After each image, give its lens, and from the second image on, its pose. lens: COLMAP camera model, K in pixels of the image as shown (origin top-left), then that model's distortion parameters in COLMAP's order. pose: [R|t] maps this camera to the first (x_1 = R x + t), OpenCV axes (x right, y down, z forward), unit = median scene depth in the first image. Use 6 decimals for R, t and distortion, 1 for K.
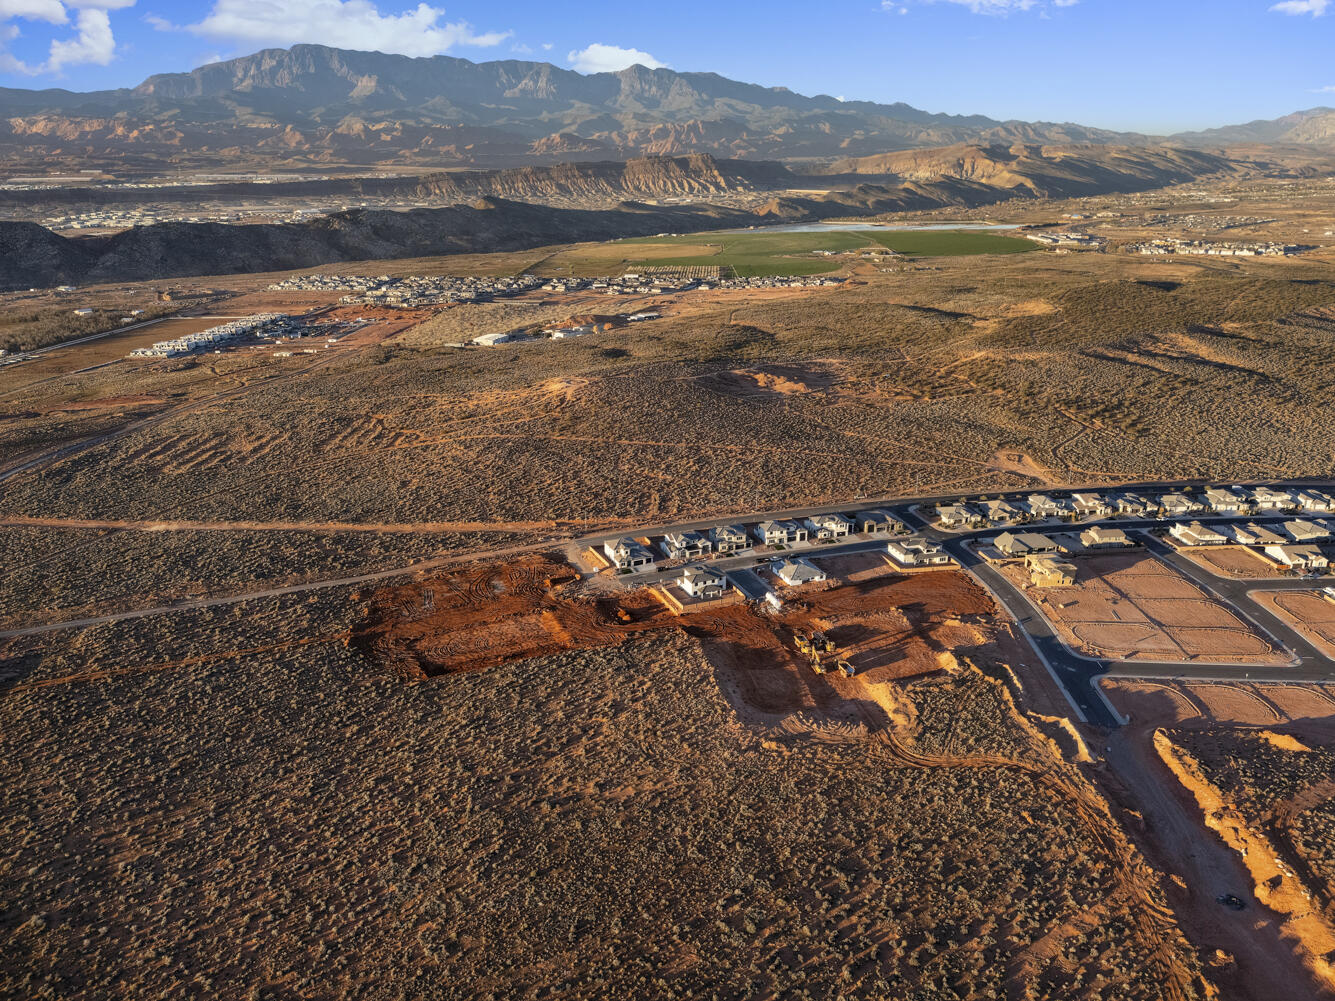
lens RADIAL K [[977.2, 0, 667.5], [0, 977.2, 500.5], [0, 0, 1]] dist [0.075299, -0.066436]
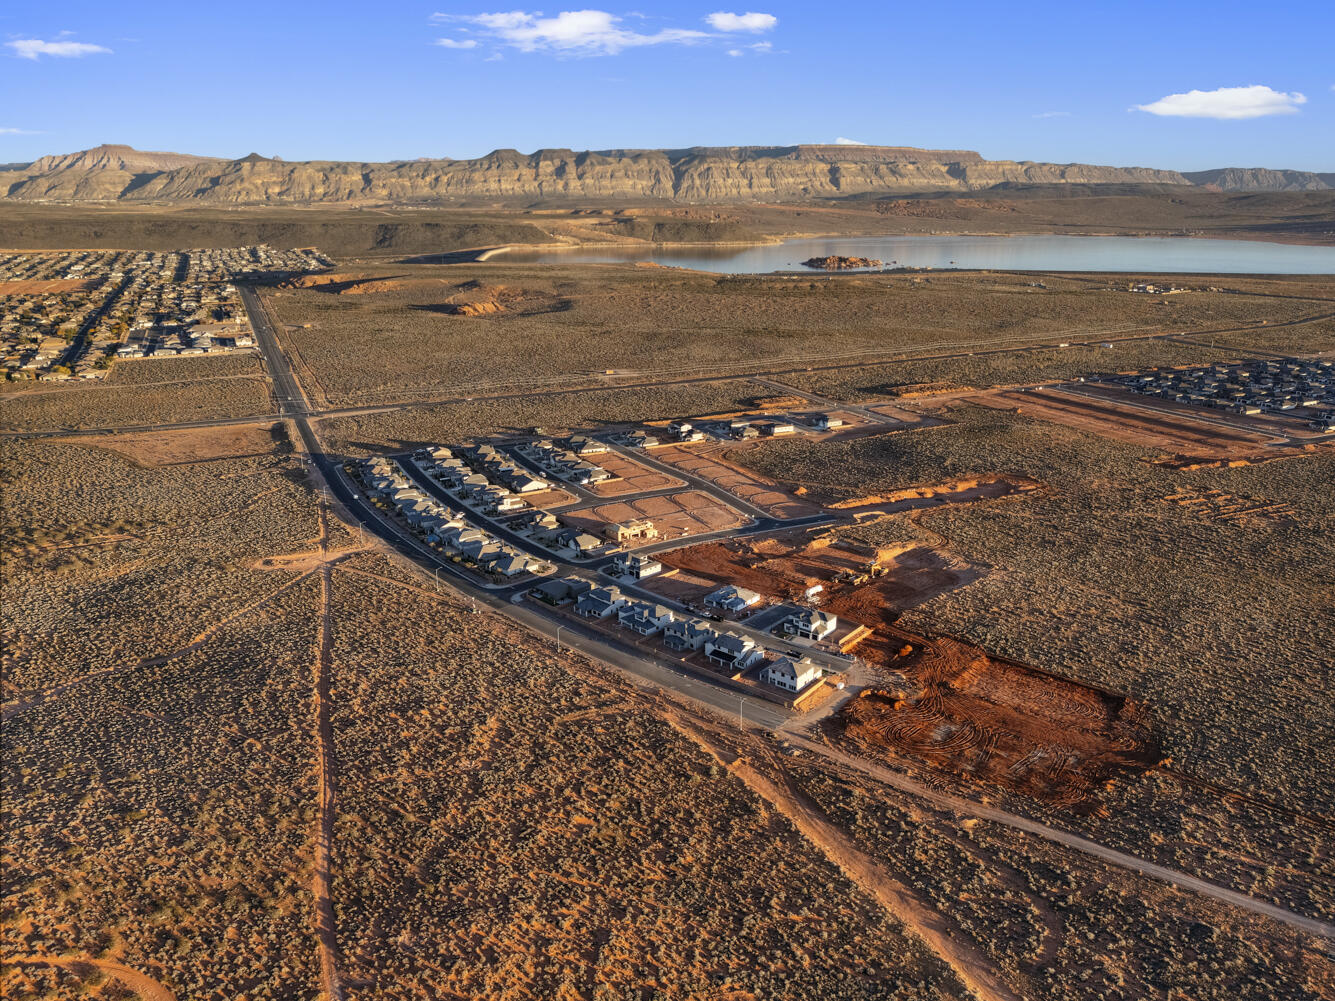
lens RADIAL K [[977.2, 0, 667.5], [0, 977.2, 500.5], [0, 0, 1]] dist [0.075299, -0.066436]
pose [[-0.460445, -0.258617, 0.849181, -0.671018], [0.292154, 0.859176, 0.420074, -0.459900], [-0.838234, 0.441513, -0.320047, 1.287634]]
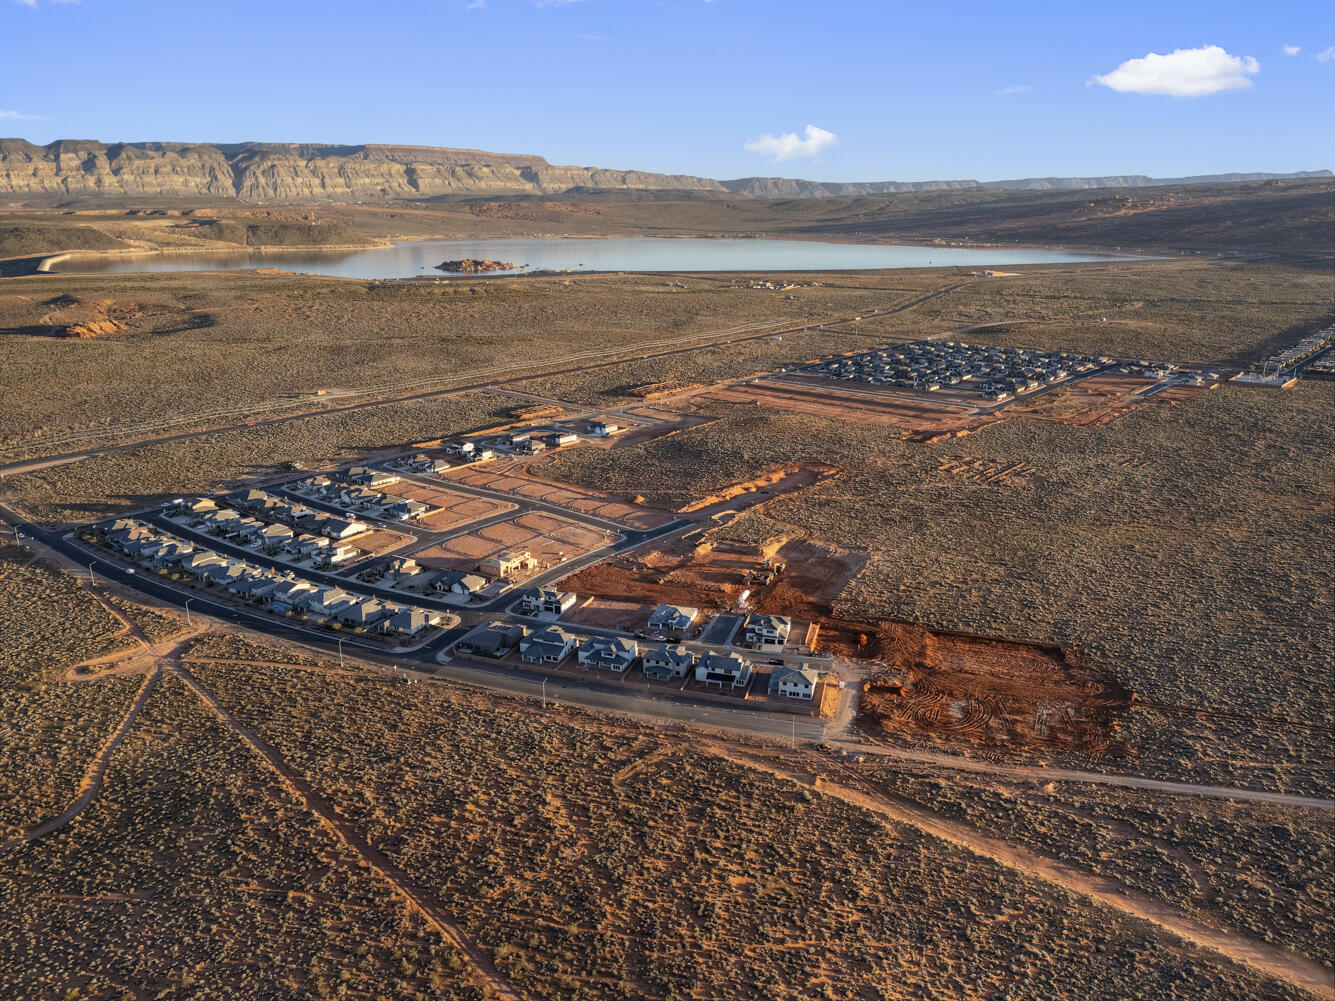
lens RADIAL K [[973.1, 0, 667.5], [0, 973.1, 500.5], [0, 0, 1]] dist [0.074440, -0.065166]
pose [[-0.778600, -0.182457, 0.600409, -0.433412], [0.206637, 0.828888, 0.519852, -0.536723], [-0.592522, 0.528824, -0.607670, 1.488290]]
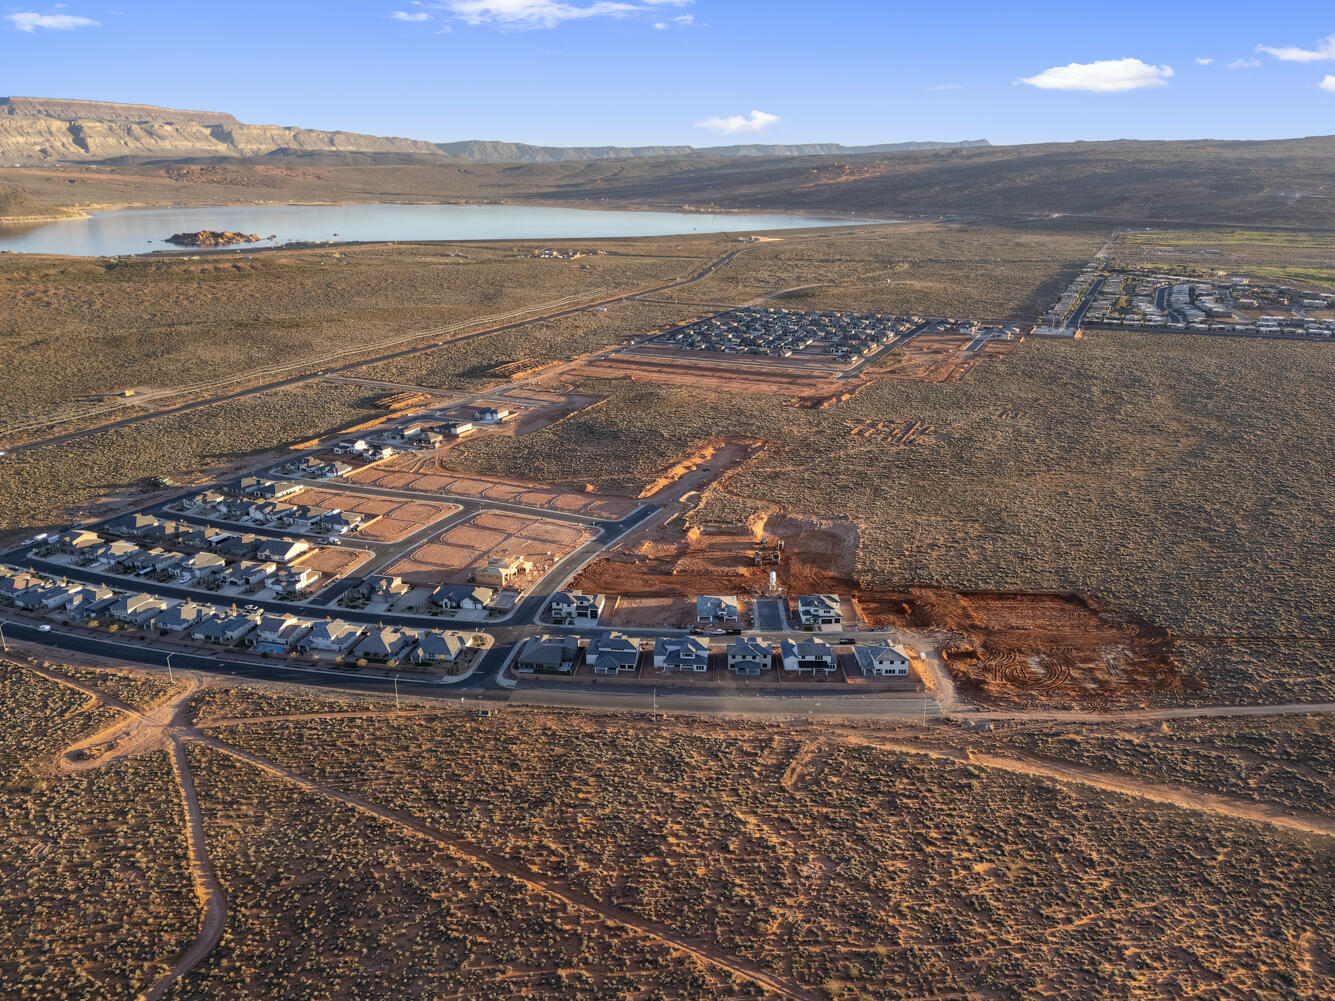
lens RADIAL K [[977.2, 0, 667.5], [0, 977.2, 500.5], [0, 0, 1]] dist [0.075299, -0.066436]
pose [[-0.919495, -0.124714, 0.372795, -0.169916], [0.130930, 0.797031, 0.589576, -0.581502], [-0.370657, 0.590922, -0.716537, 1.591267]]
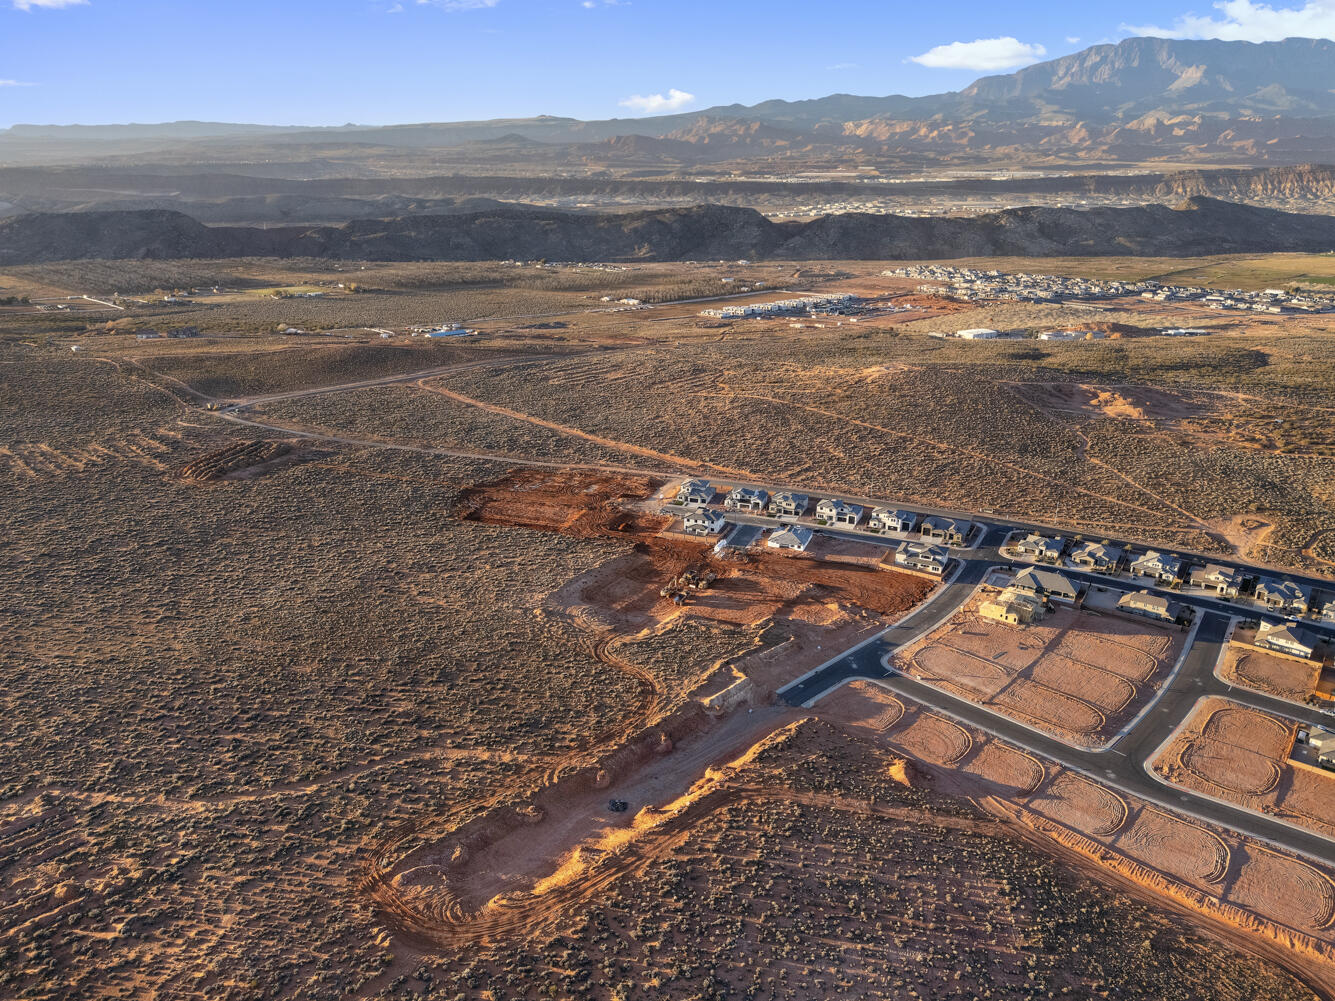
lens RADIAL K [[977.2, 0, 667.5], [0, 977.2, 500.5], [0, 0, 1]] dist [0.075299, -0.066436]
pose [[0.741297, 0.231027, -0.630162, 0.675644], [-0.229445, 0.969555, 0.085545, -0.028983], [0.630740, 0.081173, 0.771737, 0.066496]]
